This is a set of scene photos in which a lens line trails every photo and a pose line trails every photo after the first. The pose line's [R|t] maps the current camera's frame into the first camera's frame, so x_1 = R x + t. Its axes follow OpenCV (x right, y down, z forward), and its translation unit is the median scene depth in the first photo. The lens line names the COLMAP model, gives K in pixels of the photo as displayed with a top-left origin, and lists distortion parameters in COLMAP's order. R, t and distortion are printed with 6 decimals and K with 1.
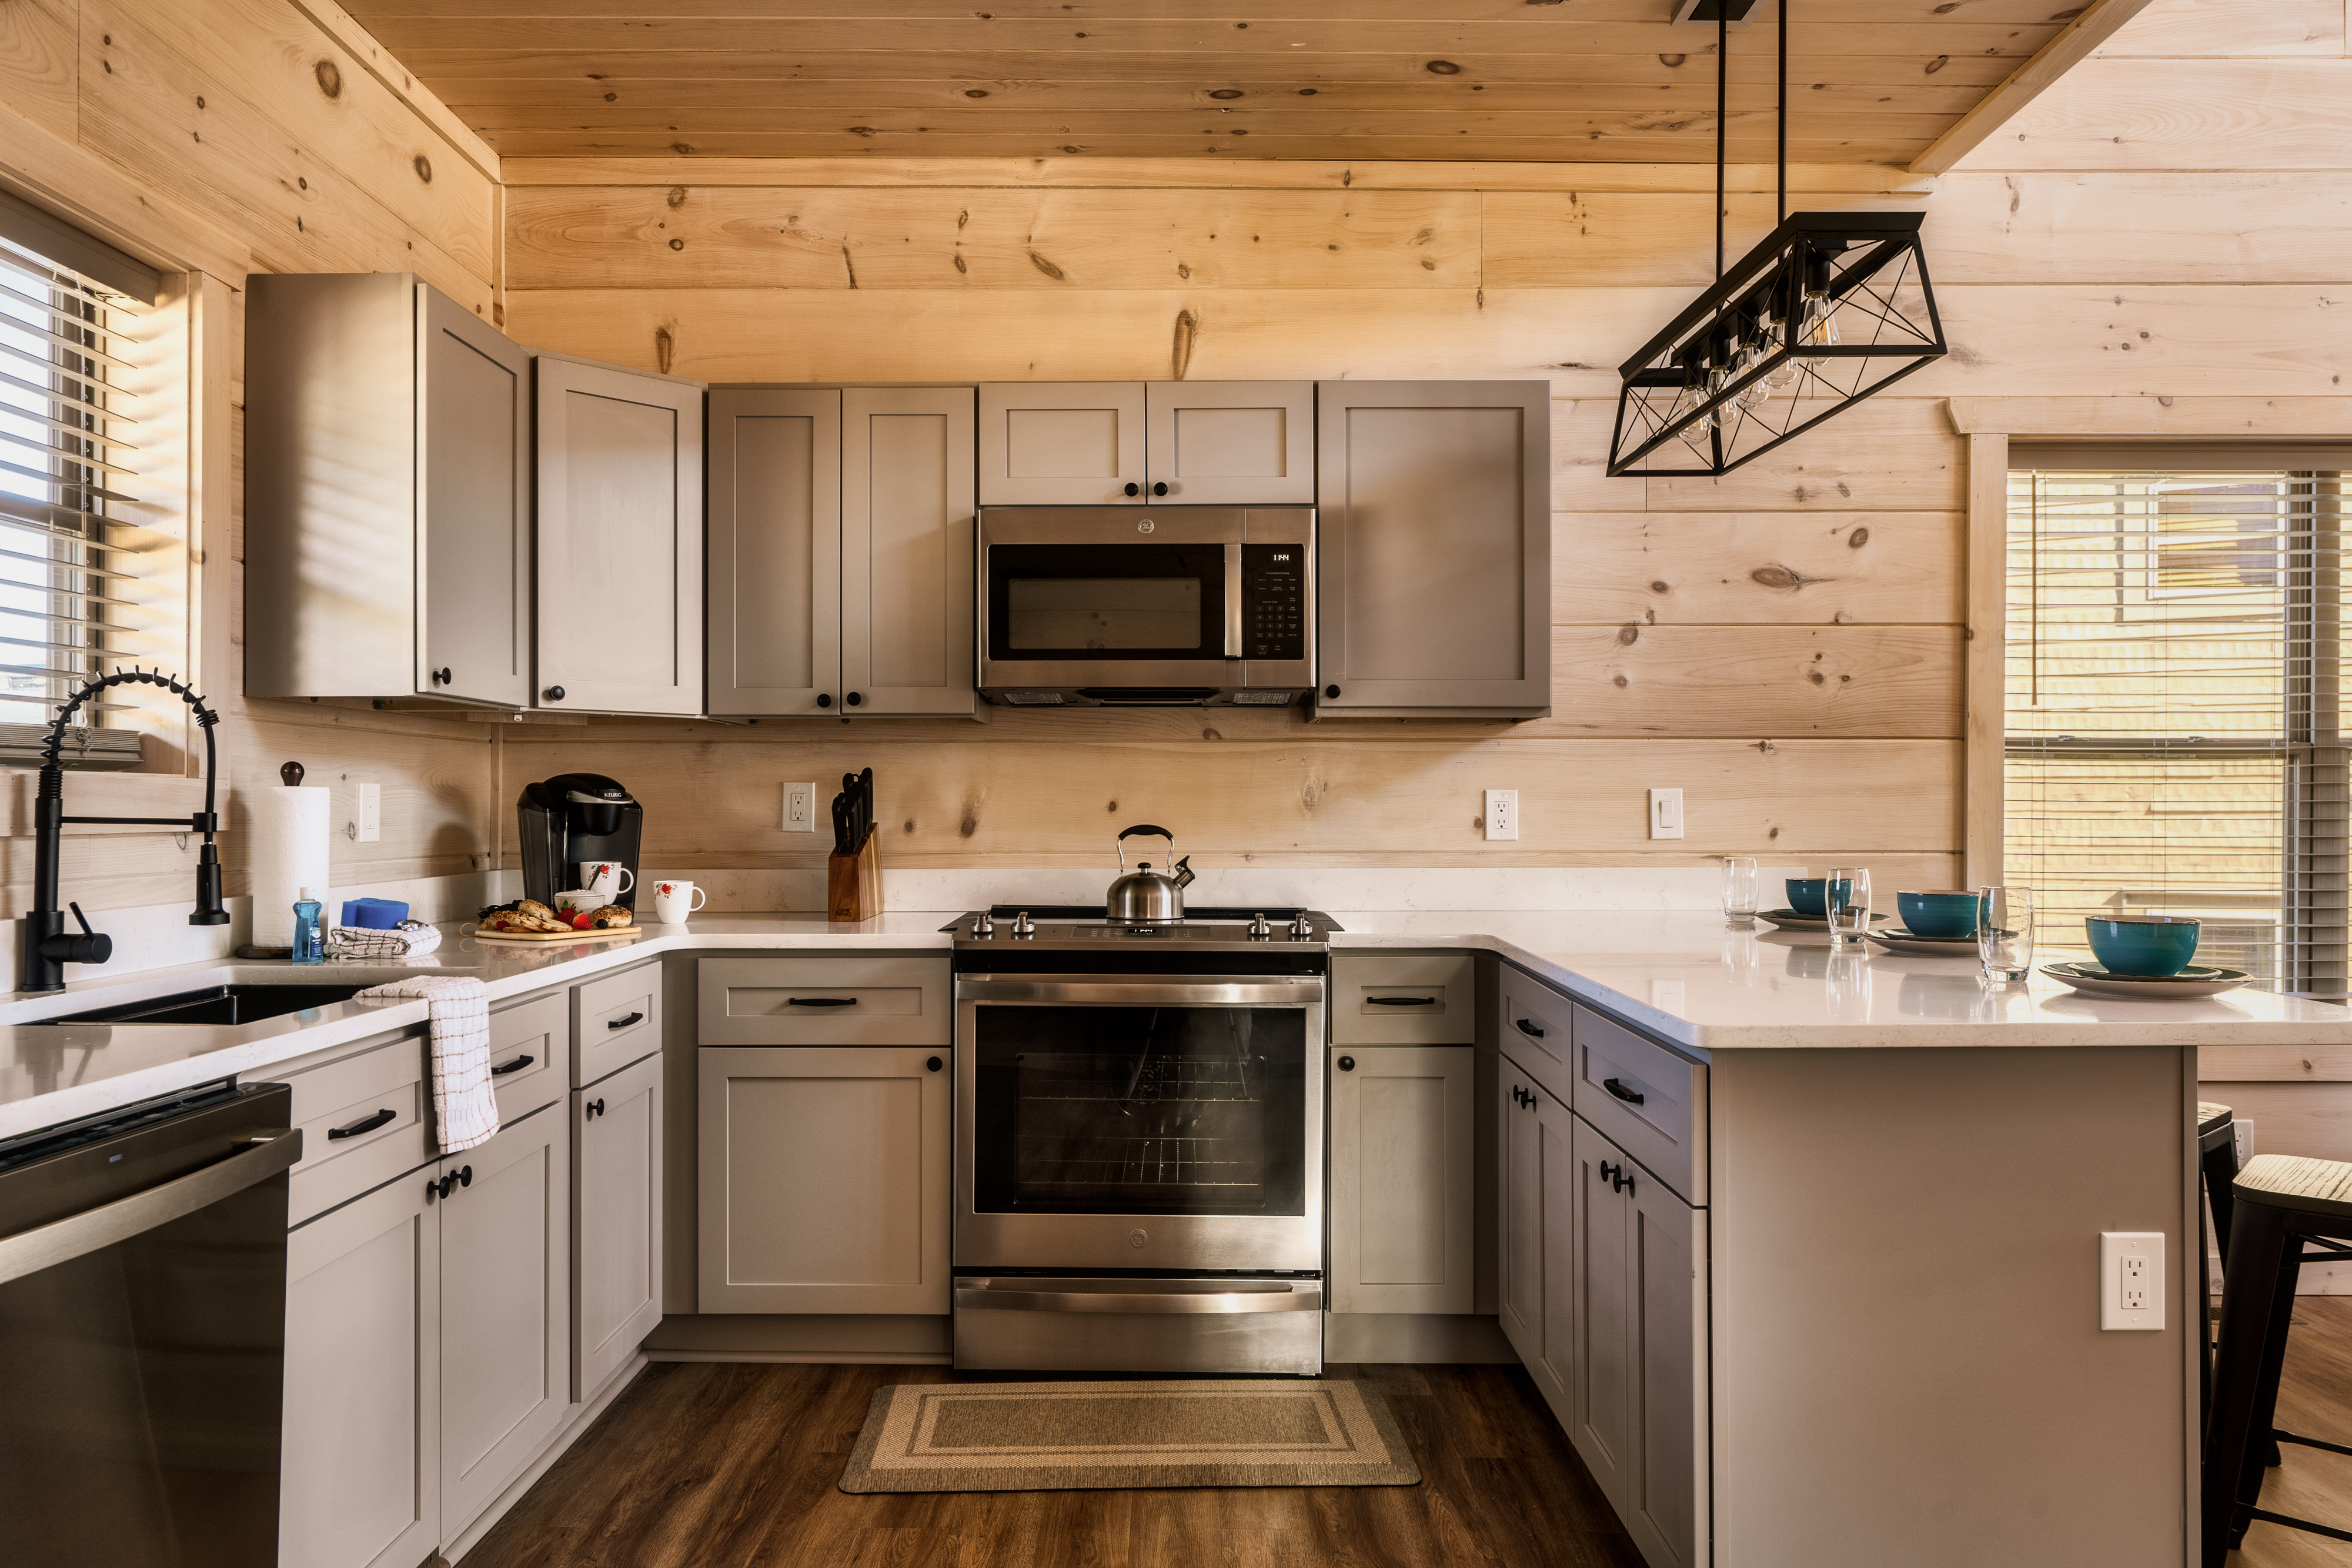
lens RADIAL K [[1614.8, 0, 1166.6], [0, 1614.8, 811.9], [0, 0, 1]] dist [0.002358, -0.002813]
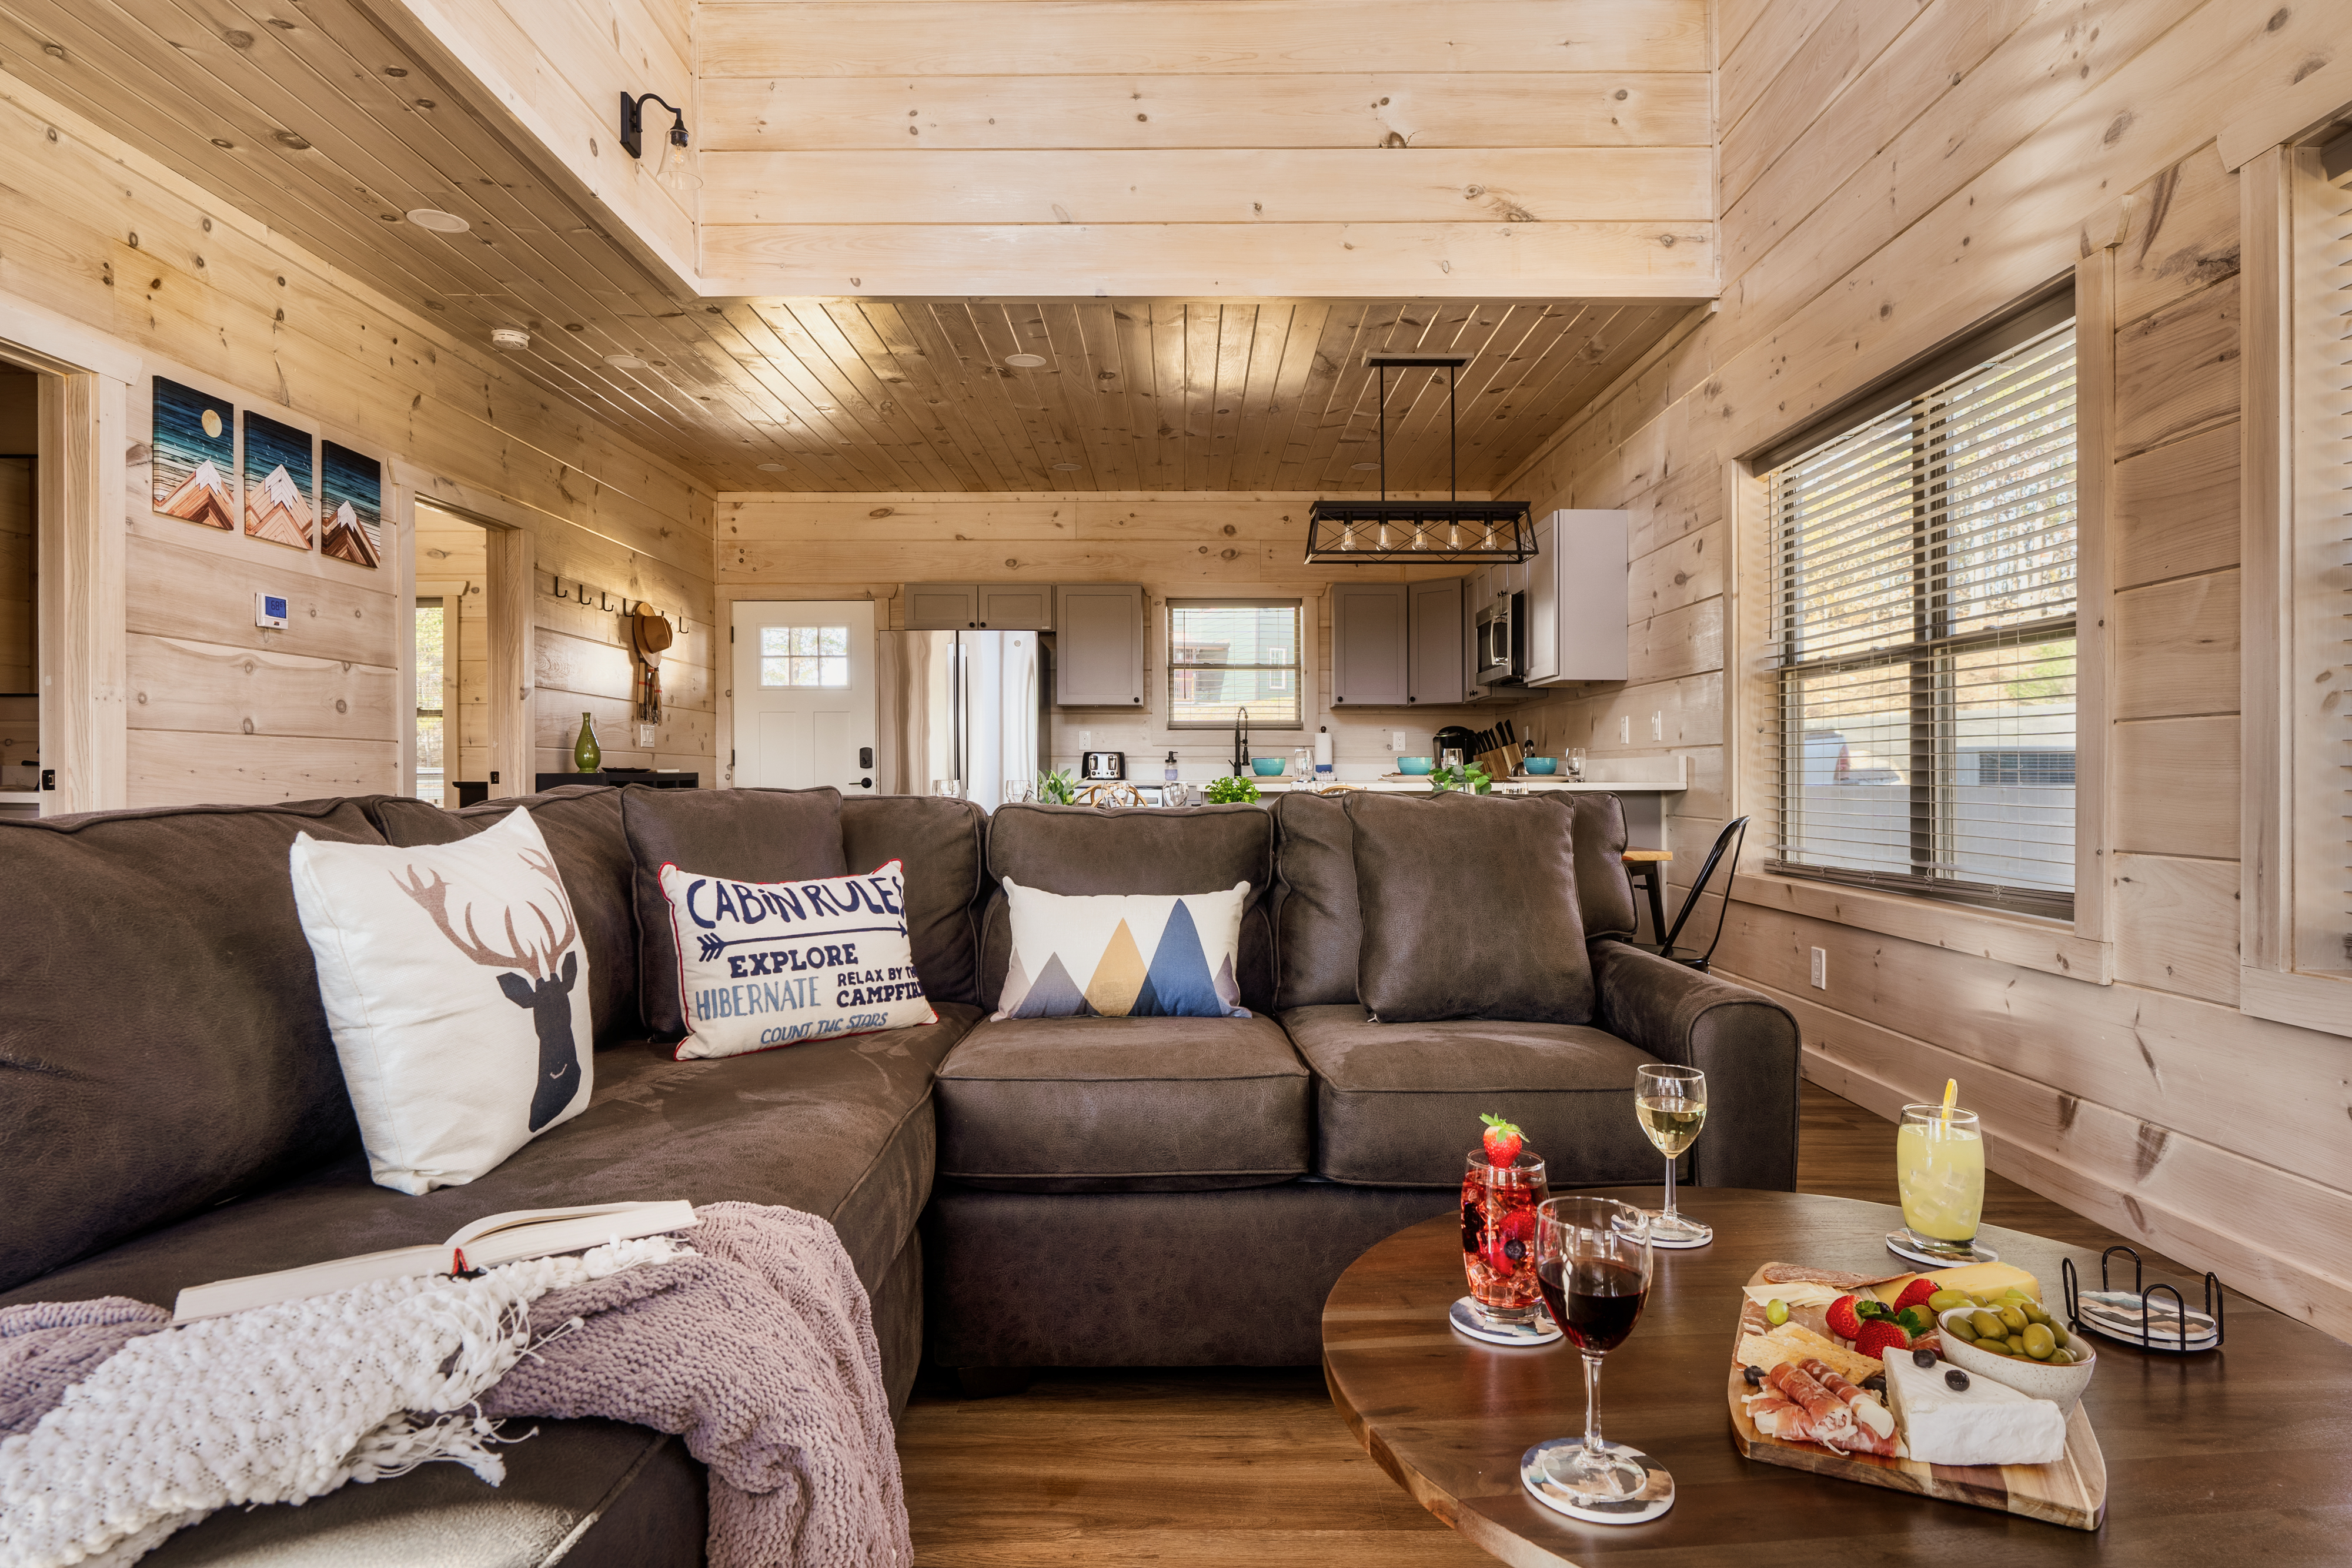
lens RADIAL K [[1305.4, 0, 1187.9], [0, 1305.4, 765.5], [0, 0, 1]] dist [-0.002257, 0.000466]
pose [[0.008092, -0.006001, -0.999949, 1.877477], [-0.006156, 0.999963, -0.006051, 0.060515], [0.999948, 0.006204, 0.008054, 0.548865]]
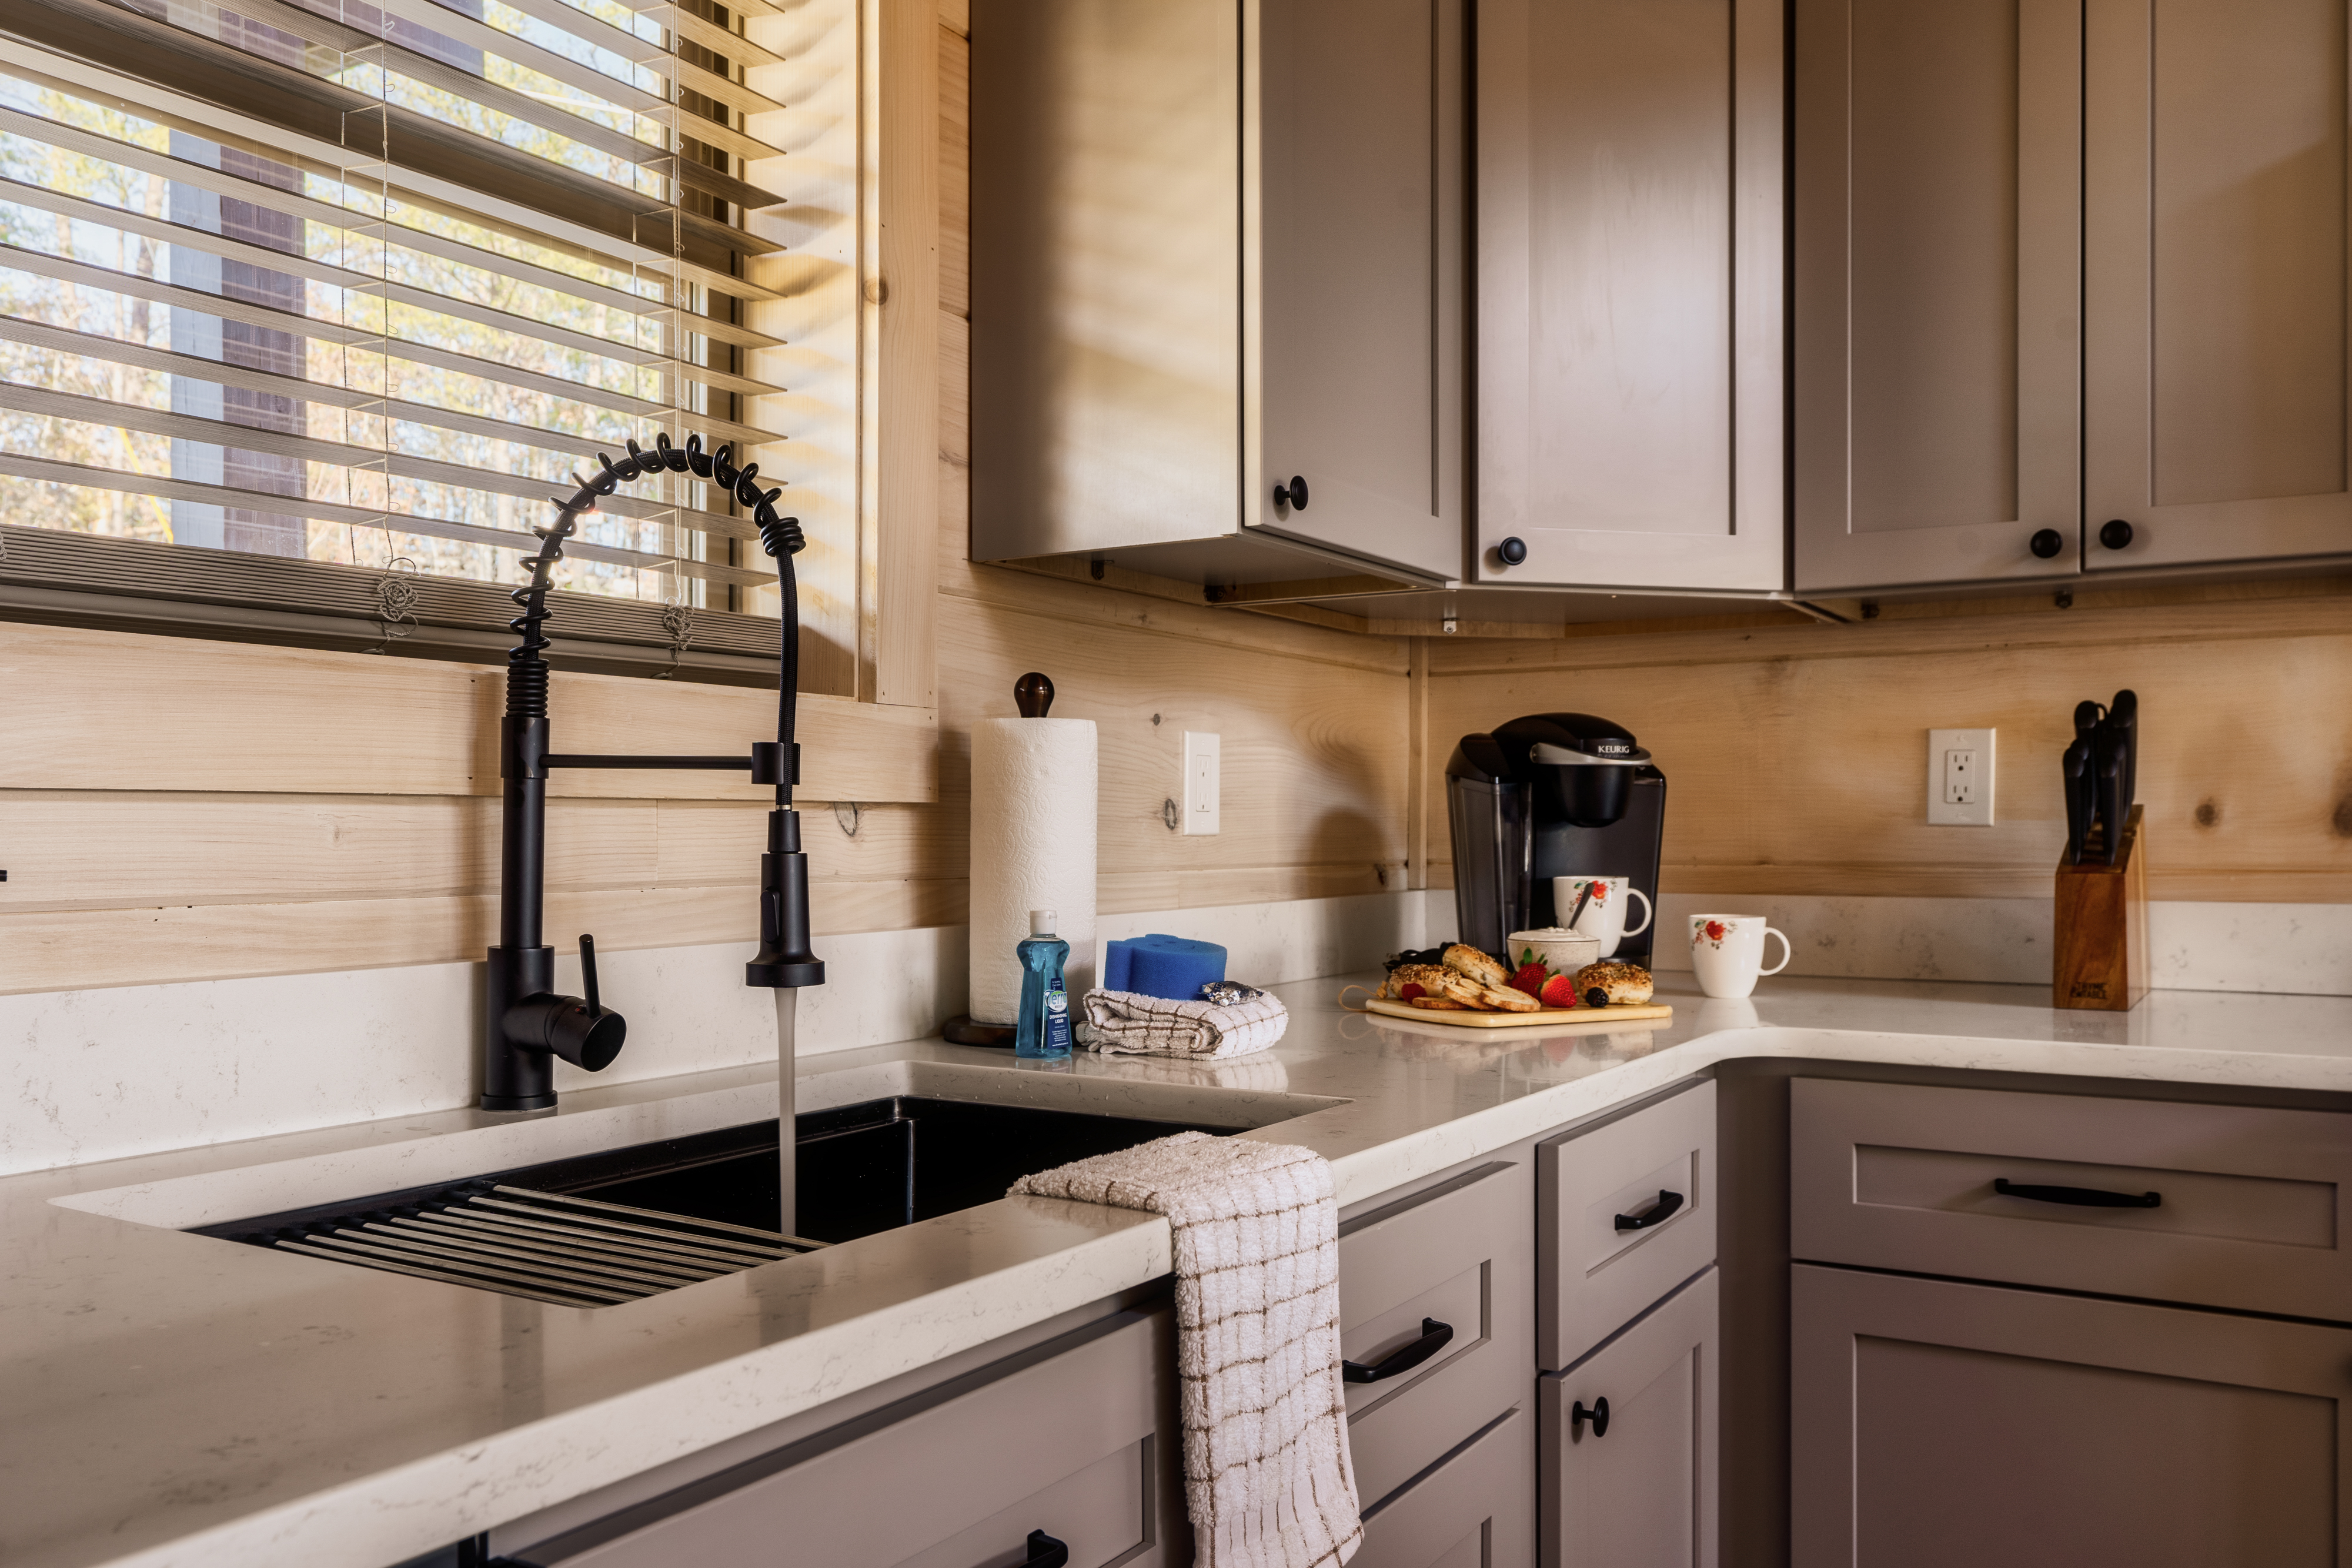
lens RADIAL K [[1903.0, 0, 1171.0], [0, 1903.0, 818.5], [0, 0, 1]] dist [-0.000121, -0.002481]
pose [[0.856048, -0.003504, -0.516884, -0.146014], [-0.001308, 0.999959, -0.008945, 0.017831], [0.516895, 0.008333, 0.856009, 0.395462]]
